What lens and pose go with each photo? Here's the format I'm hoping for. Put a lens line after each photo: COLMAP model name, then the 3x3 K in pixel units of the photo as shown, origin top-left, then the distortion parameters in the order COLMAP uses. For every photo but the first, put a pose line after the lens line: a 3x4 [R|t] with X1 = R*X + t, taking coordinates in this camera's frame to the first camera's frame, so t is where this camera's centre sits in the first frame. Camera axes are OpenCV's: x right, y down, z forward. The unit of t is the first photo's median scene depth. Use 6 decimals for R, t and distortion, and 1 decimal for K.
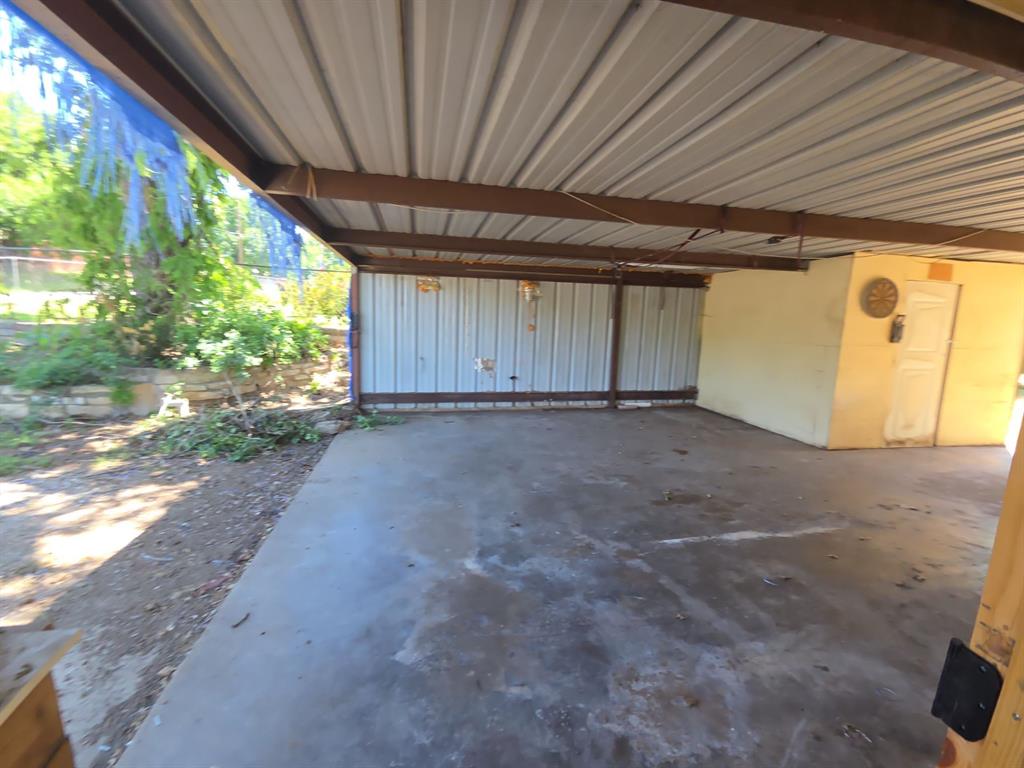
lens RADIAL K [[456.0, 0, 510.8], [0, 456.0, 379.2], [0, 0, 1]] dist [0.020939, -0.014057]
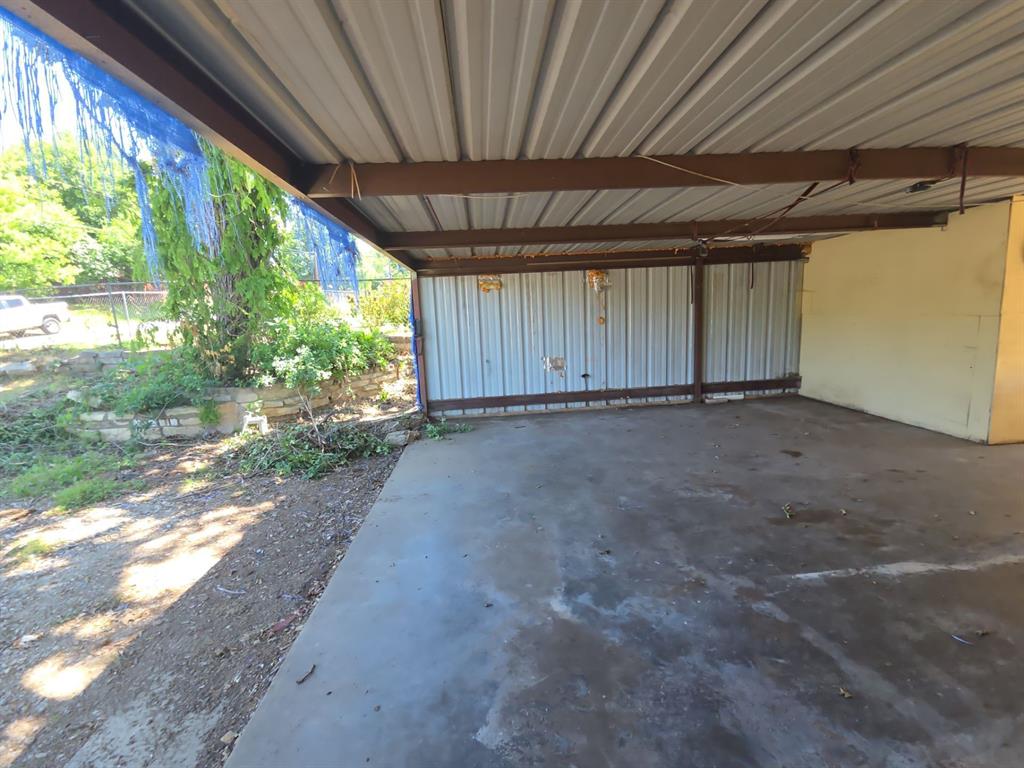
lens RADIAL K [[456.0, 0, 510.8], [0, 456.0, 379.2], [0, 0, 1]] dist [0.020939, -0.014057]
pose [[0.987741, -0.058235, -0.144835, -0.017307], [0.059648, 0.998205, 0.005431, -0.017705], [0.144259, -0.014003, 0.989441, 0.100779]]
